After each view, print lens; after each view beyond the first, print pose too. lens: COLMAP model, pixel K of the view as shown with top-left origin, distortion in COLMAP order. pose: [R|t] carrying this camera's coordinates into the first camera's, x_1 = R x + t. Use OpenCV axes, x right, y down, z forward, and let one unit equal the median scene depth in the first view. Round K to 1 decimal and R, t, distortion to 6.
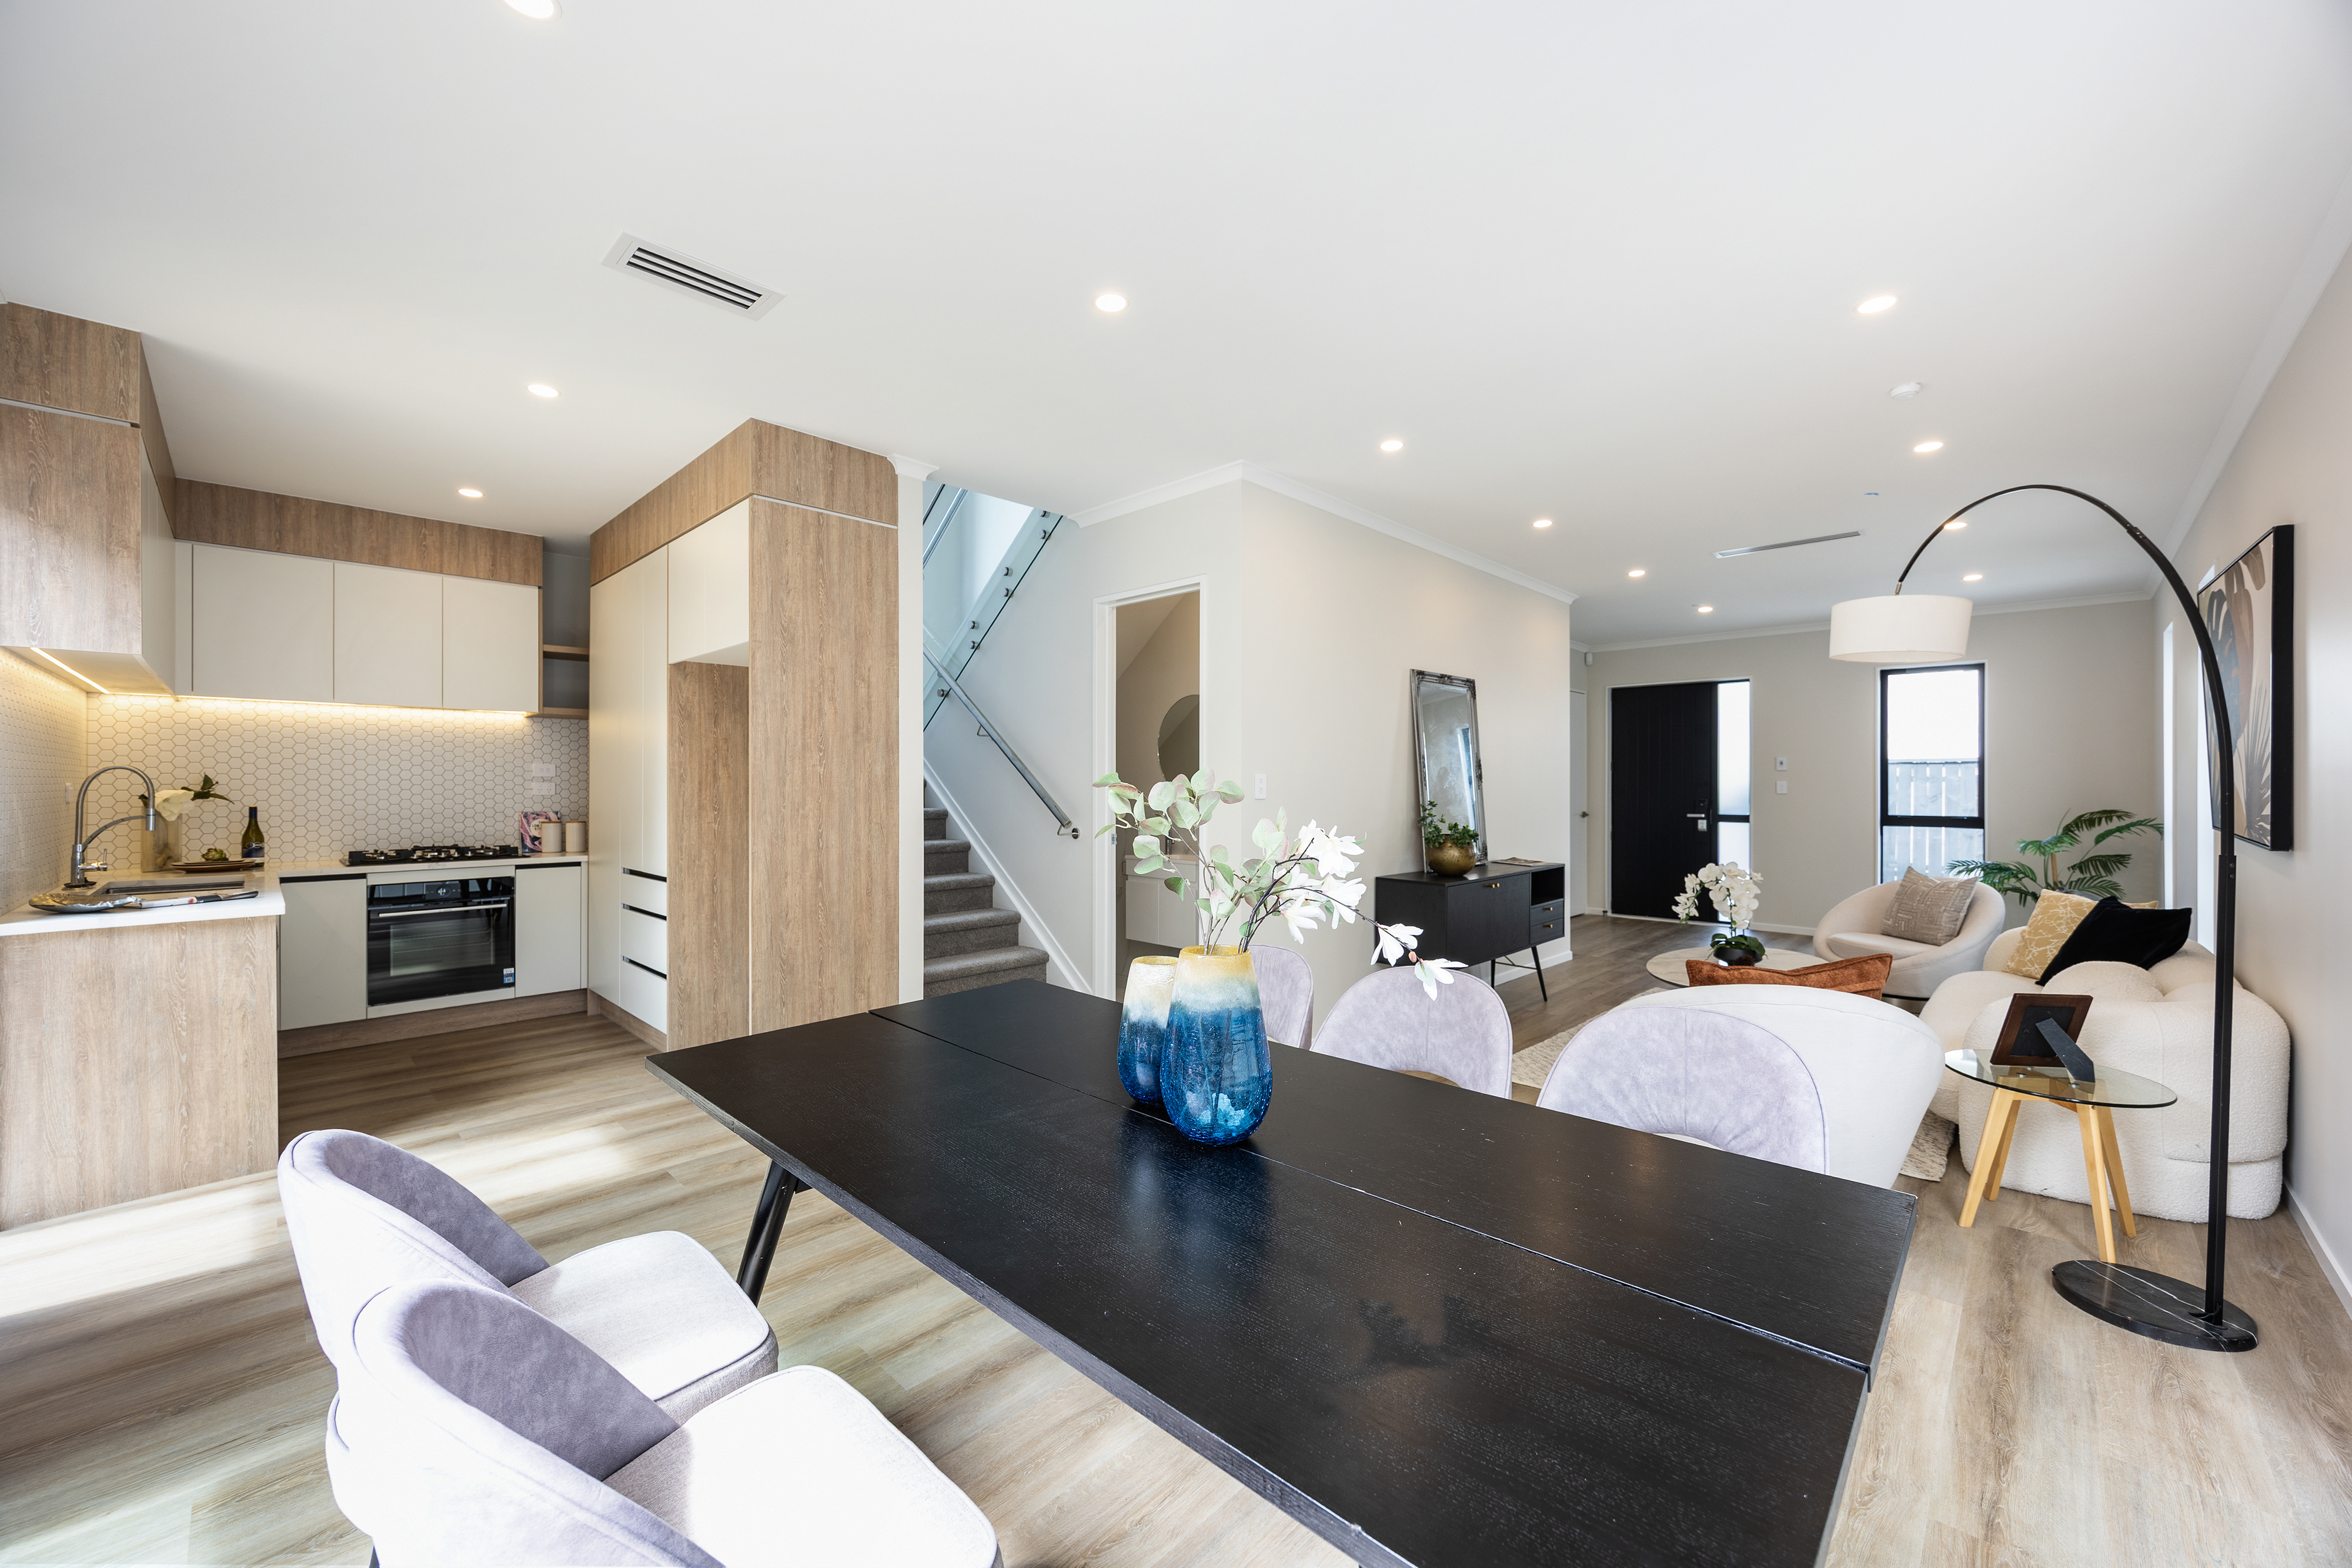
lens RADIAL K [[910.2, 0, 1176.0], [0, 910.2, 784.0], [0, 0, 1]] dist [0.001256, 0.000130]
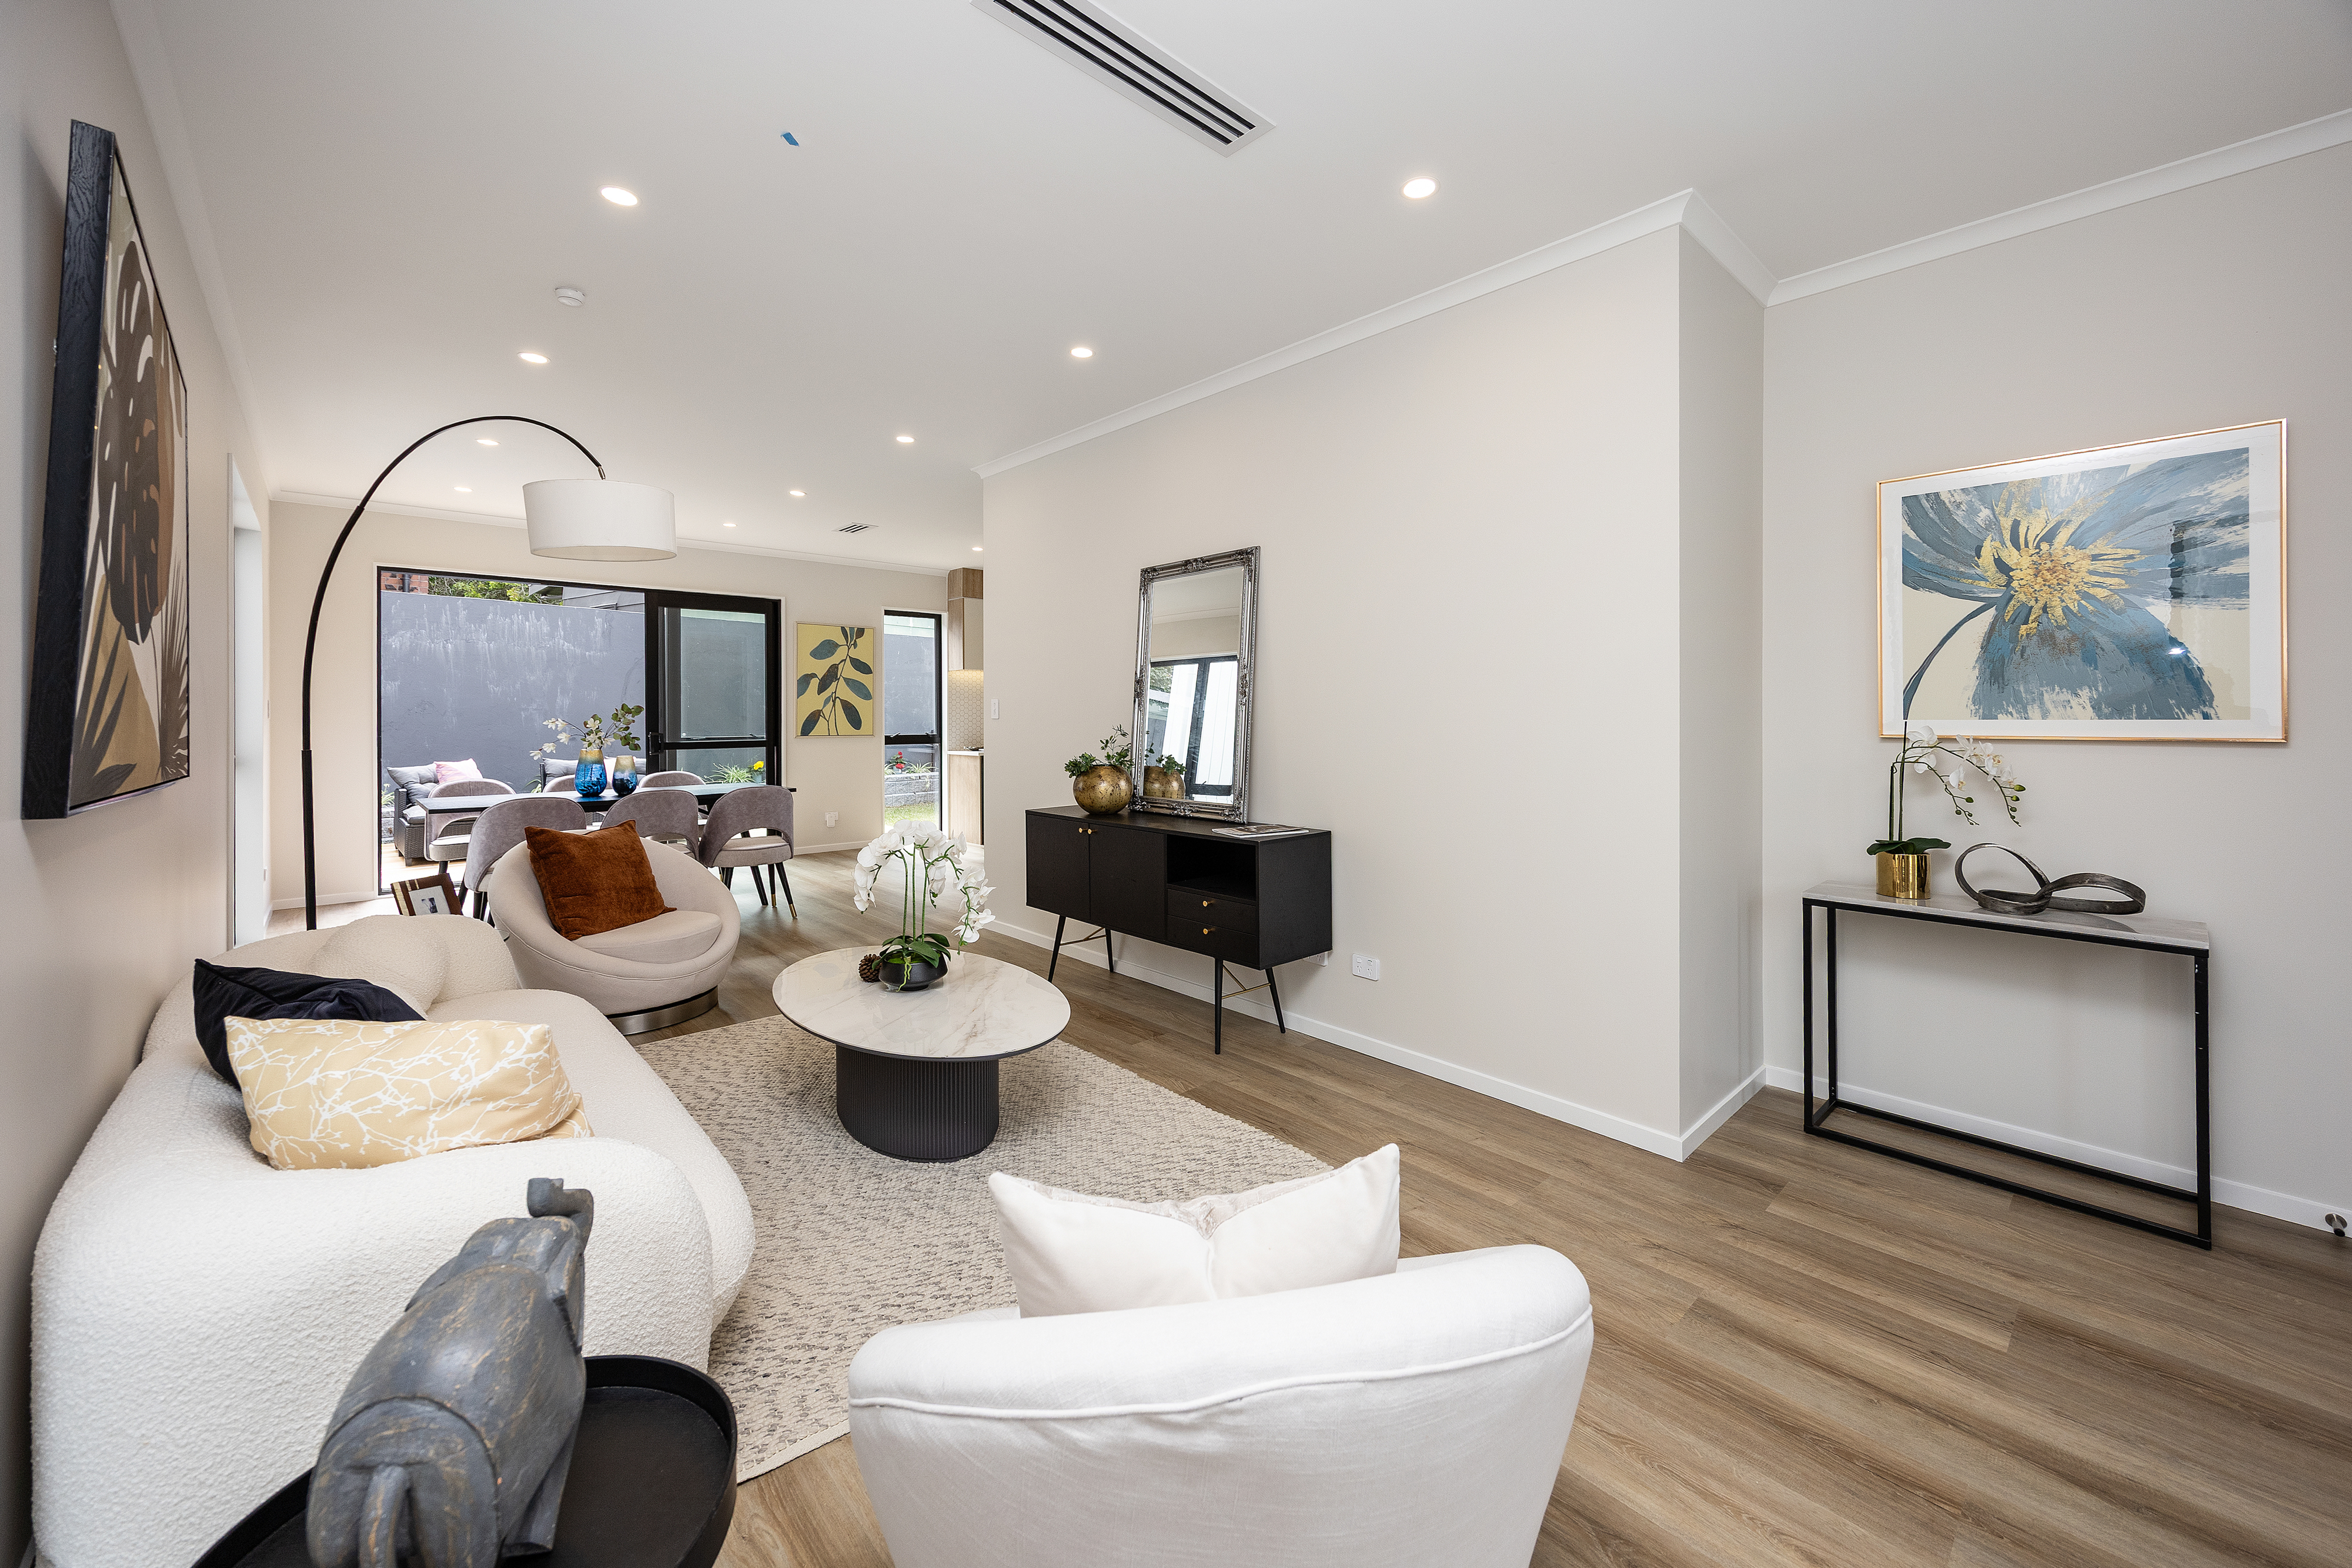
lens RADIAL K [[907.2, 0, 1178.9], [0, 907.2, 714.4], [0, 0, 1]] dist [-0.000036, -0.000054]
pose [[-0.057287, 0.000057, -0.998358, 1.083237], [0.000765, 1.000000, 0.000014, 0.008650], [0.998357, -0.000763, -0.057287, 1.069827]]
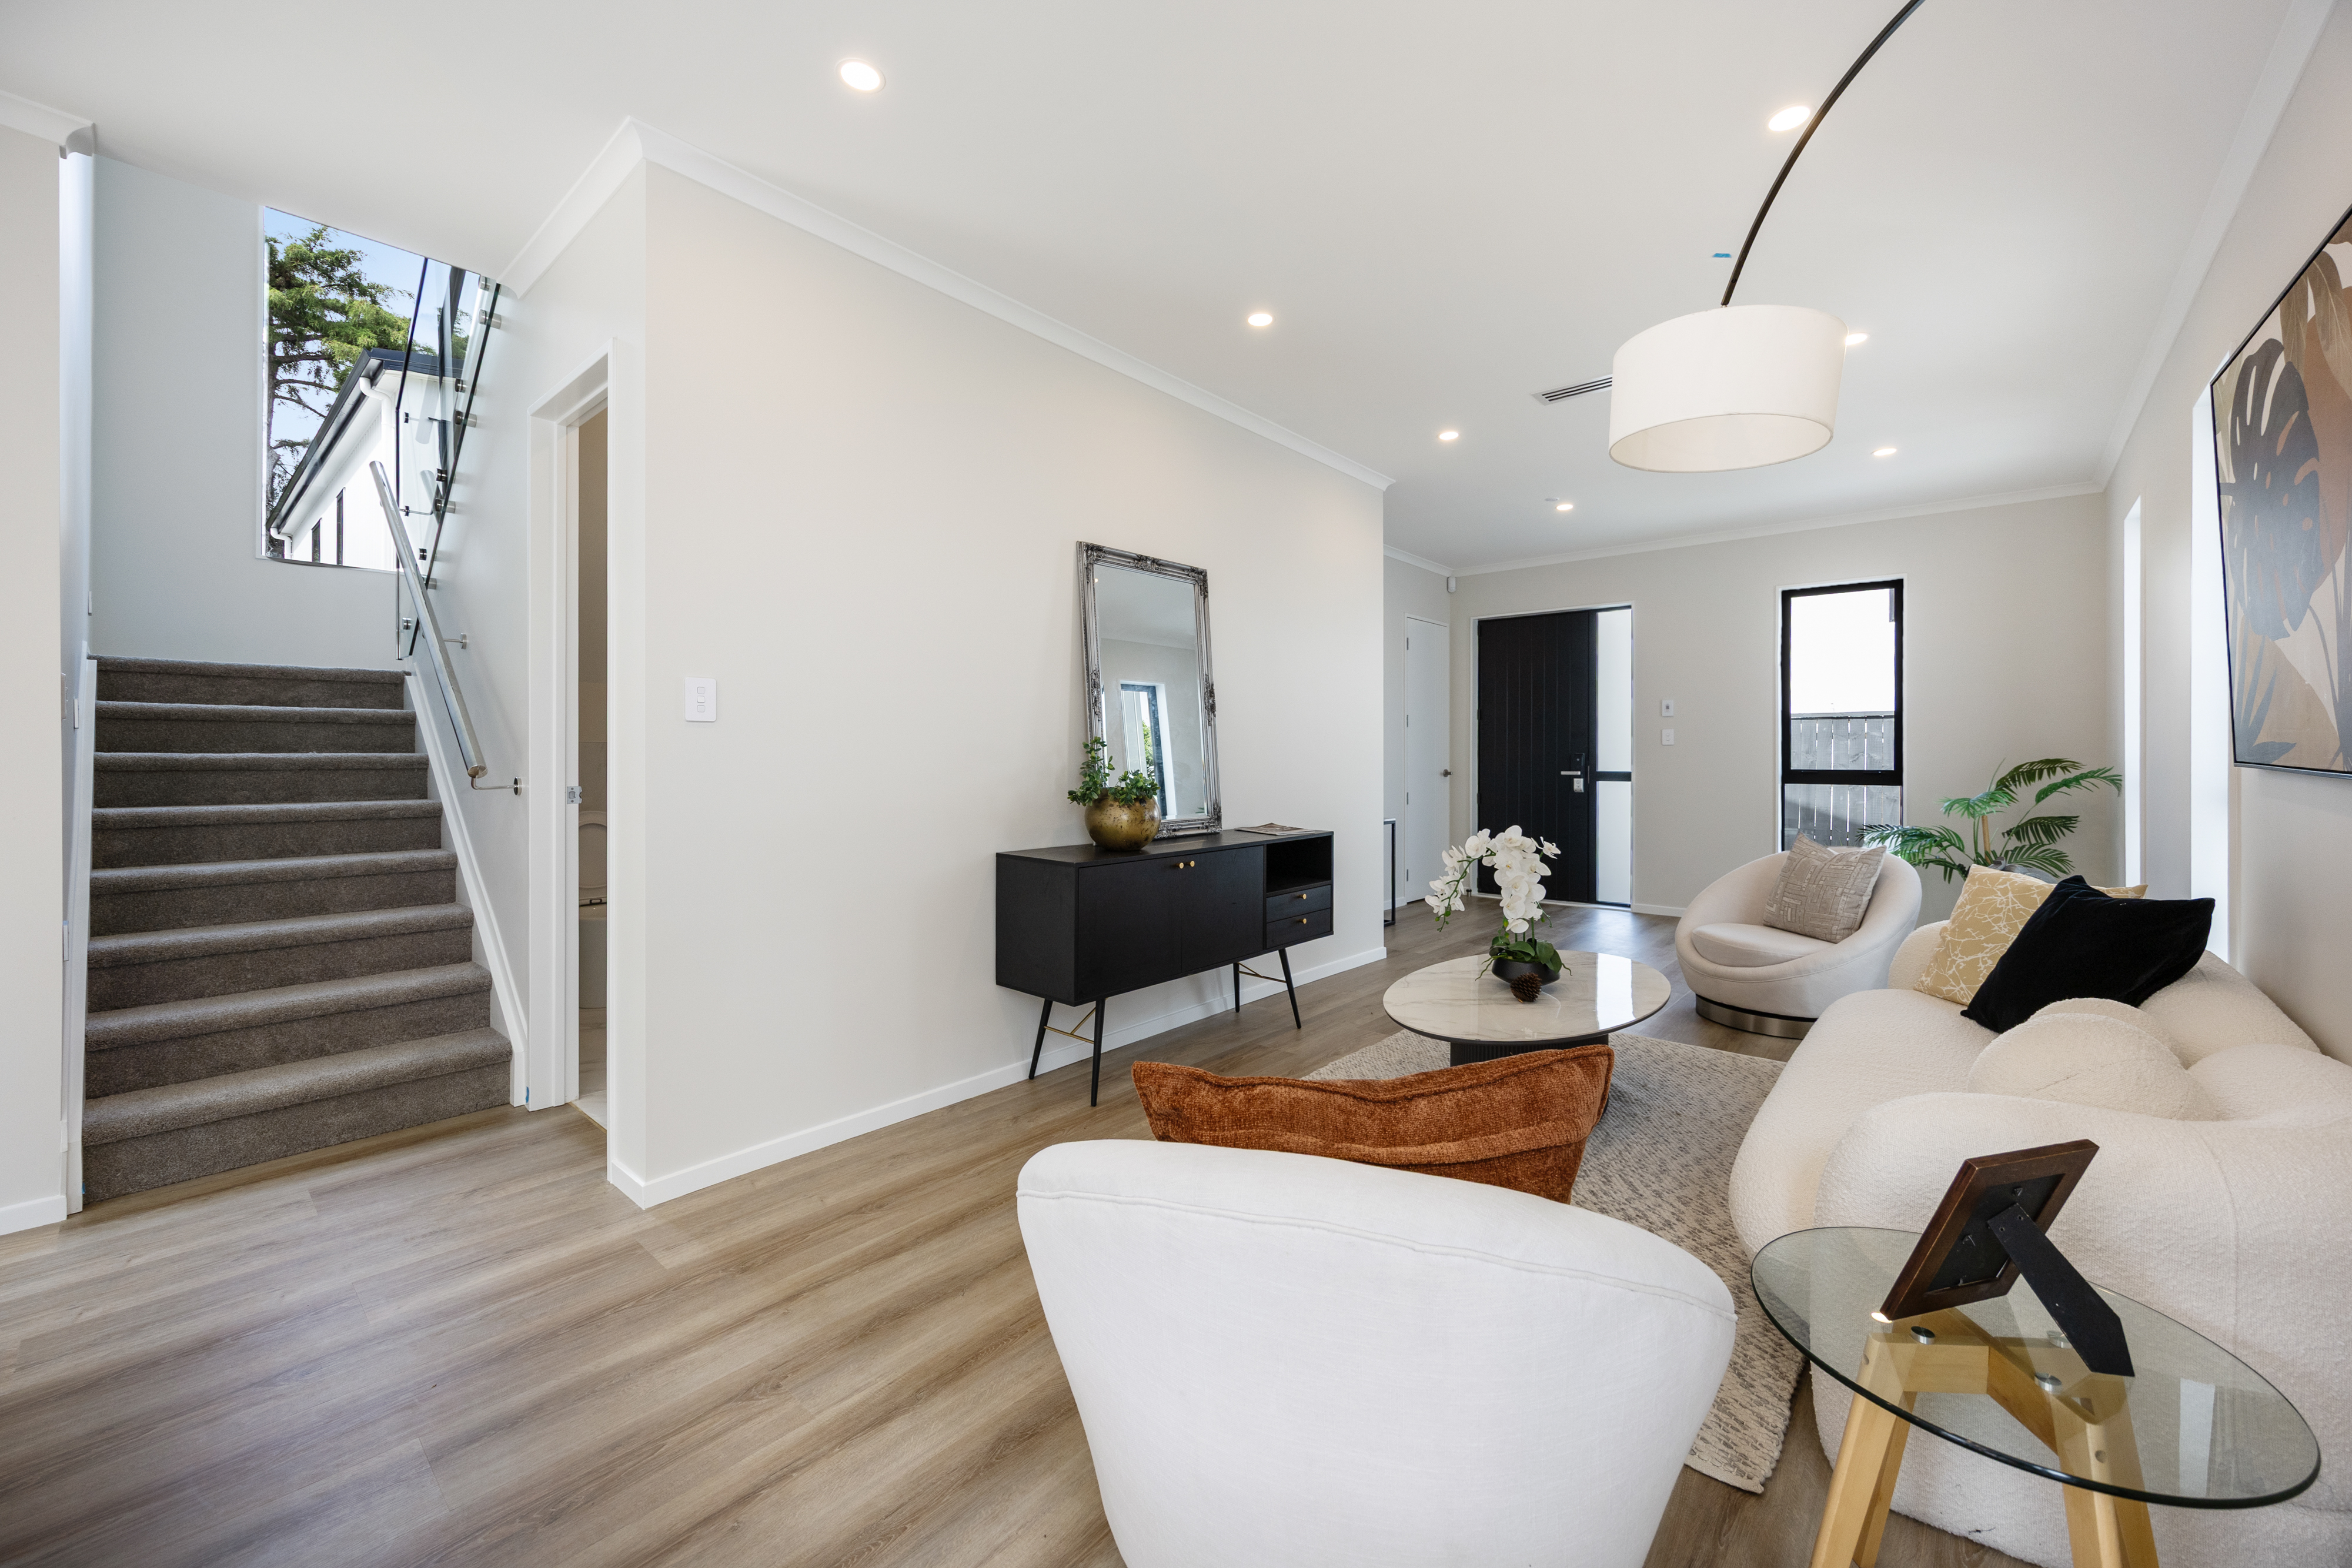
lens RADIAL K [[915.6, 0, 1198.8], [0, 915.6, 759.0], [0, 0, 1]] dist [-0.000616, 0.000151]
pose [[0.998233, -0.000980, 0.059418, 0.304301], [0.000841, 0.999997, 0.002375, 0.031801], [-0.059420, -0.002321, 0.998230, 0.320908]]
